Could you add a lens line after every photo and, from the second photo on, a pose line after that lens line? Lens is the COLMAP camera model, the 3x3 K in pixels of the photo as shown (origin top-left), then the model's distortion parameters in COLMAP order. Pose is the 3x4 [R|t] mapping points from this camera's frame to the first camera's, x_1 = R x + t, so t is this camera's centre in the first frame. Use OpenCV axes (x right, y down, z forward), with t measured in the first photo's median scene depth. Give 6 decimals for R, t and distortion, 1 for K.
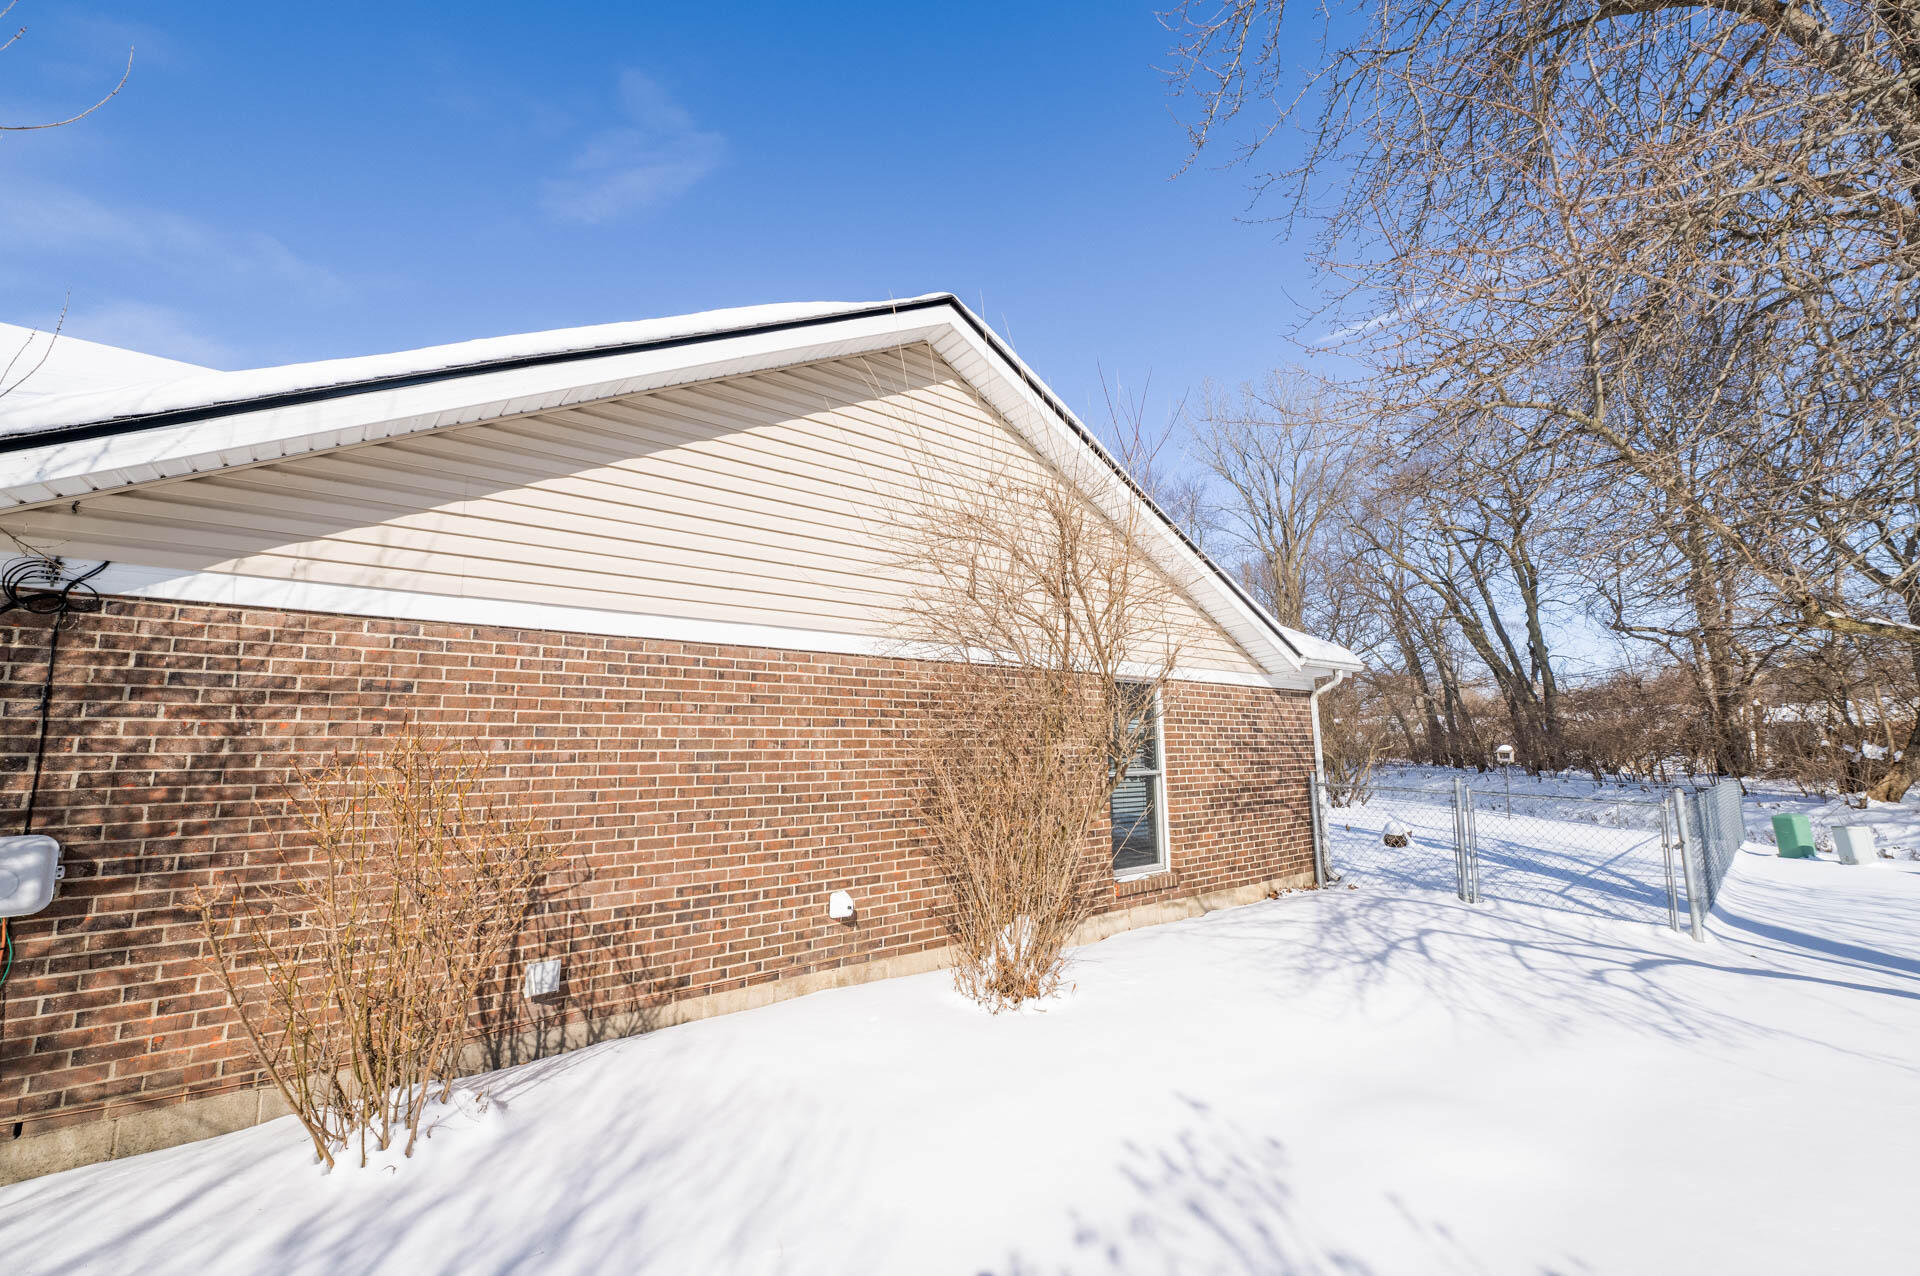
lens RADIAL K [[767.4, 0, 960.0], [0, 767.4, 638.0], [0, 0, 1]] dist [0.000209, 0.000005]
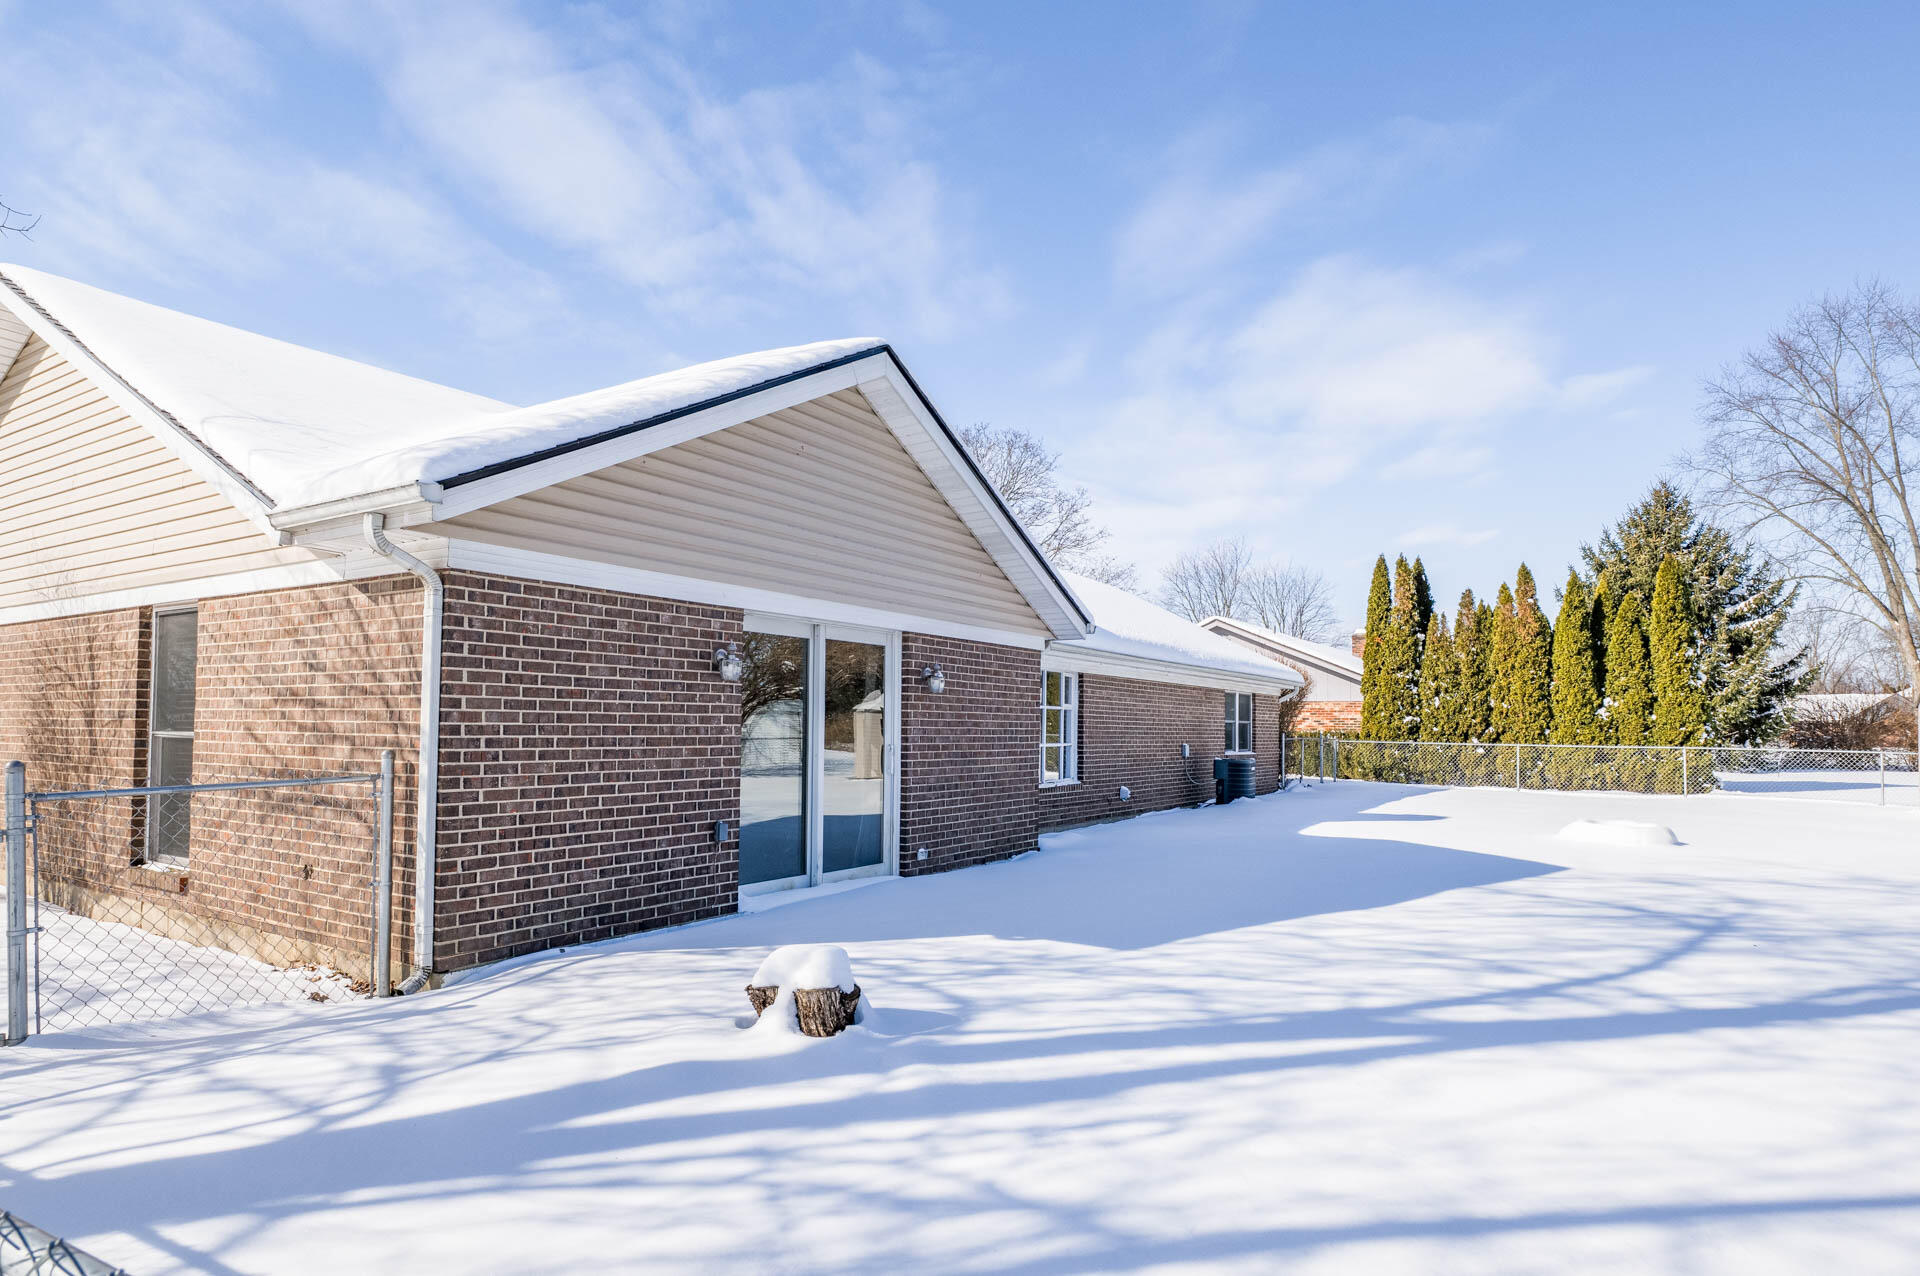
lens RADIAL K [[1069.4, 0, 959.2], [0, 1069.4, 669.6], [0, 0, 1]] dist [-0.000177, -0.000124]
pose [[0.289221, -0.050709, -0.955918, 1.205535], [0.116063, 0.993087, -0.017565, 0.183555], [0.950200, -0.105867, 0.293107, 1.184142]]
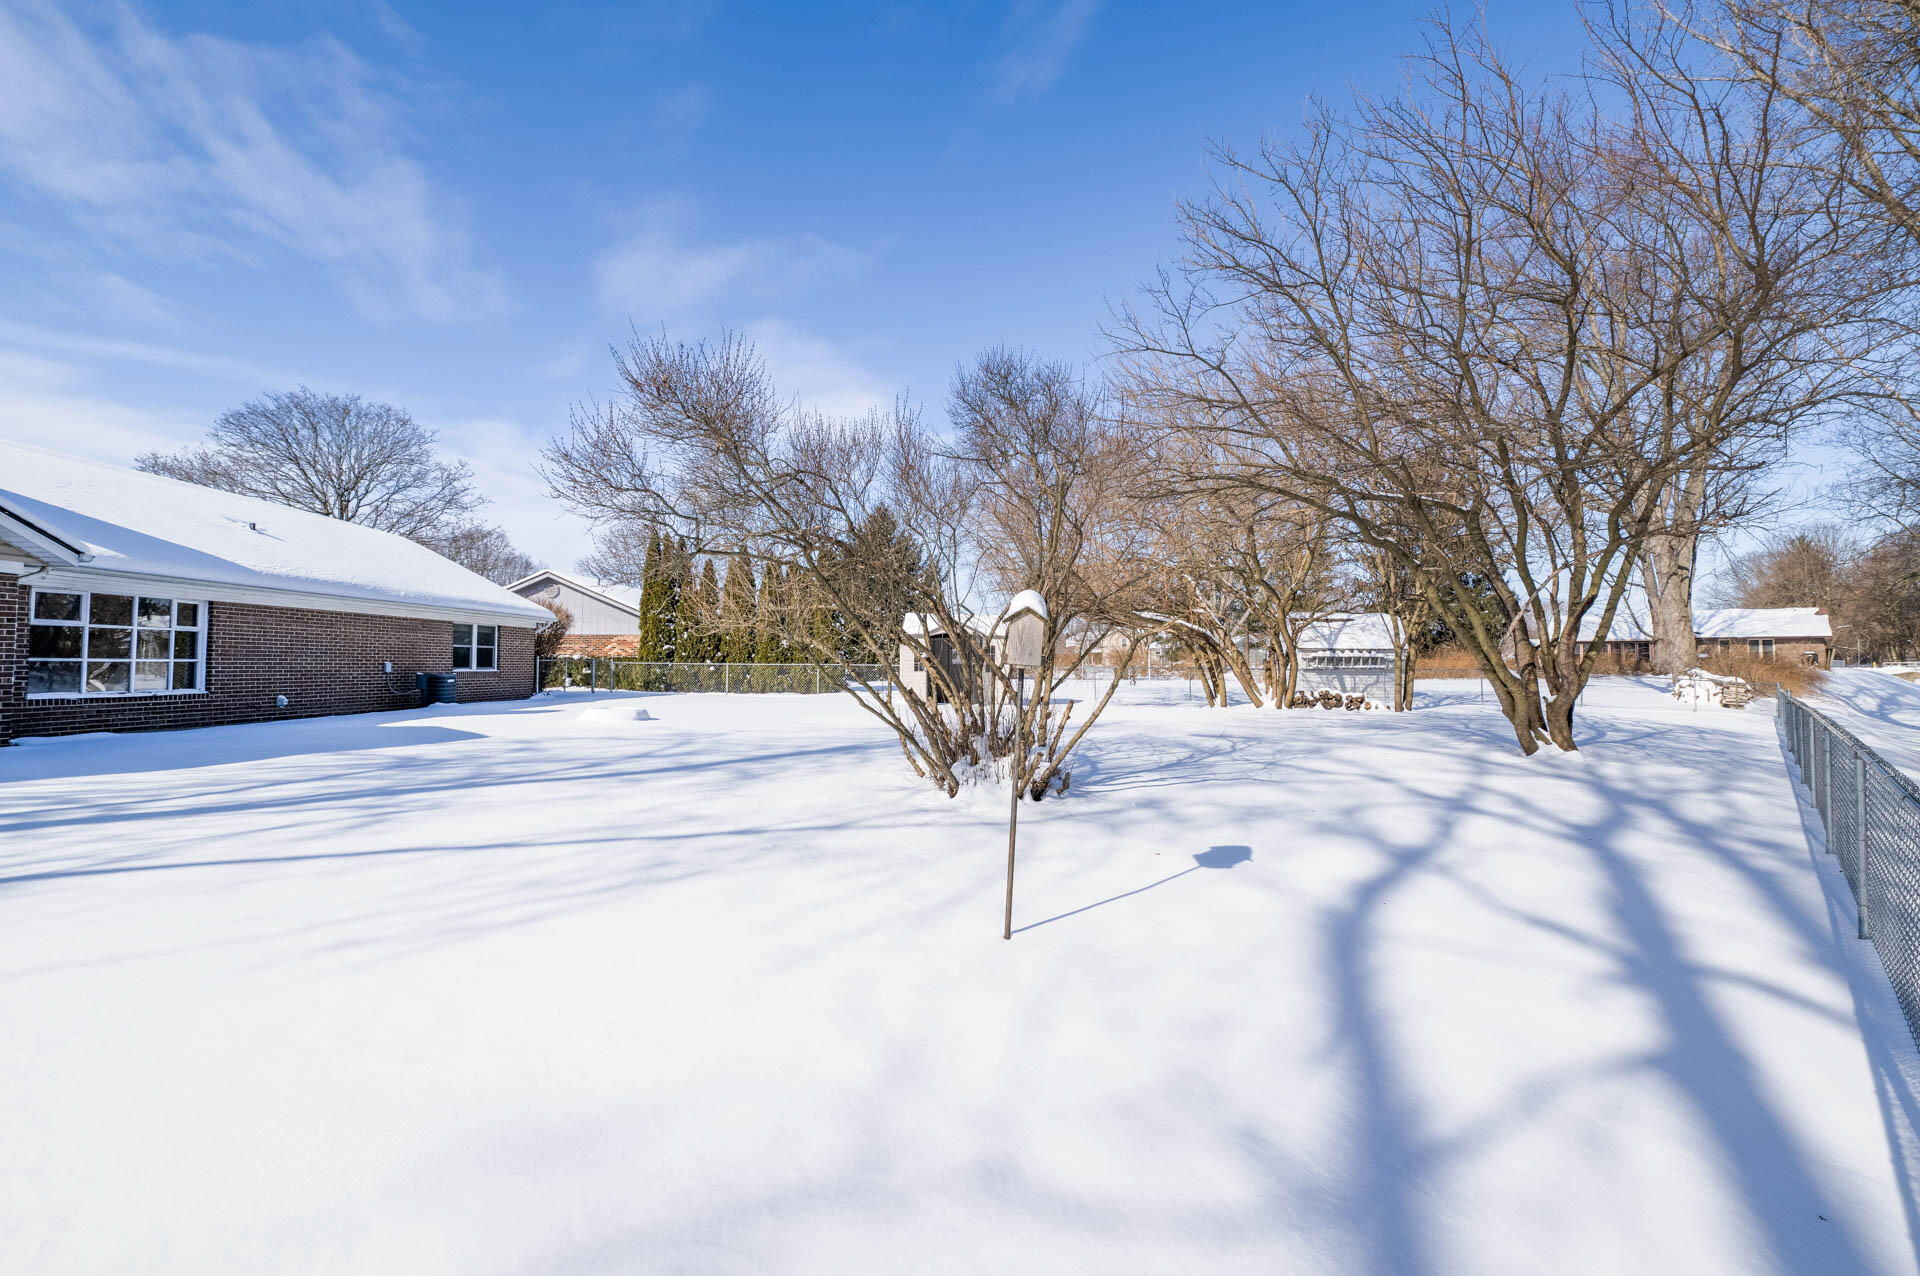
lens RADIAL K [[788.0, 0, 960.0], [0, 788.0, 638.0], [0, 0, 1]] dist [-0.001113, -0.000465]
pose [[0.740925, -0.022673, -0.671205, 1.924675], [0.088210, 0.994057, 0.063793, 0.331043], [0.665770, -0.106473, 0.738522, 1.961889]]
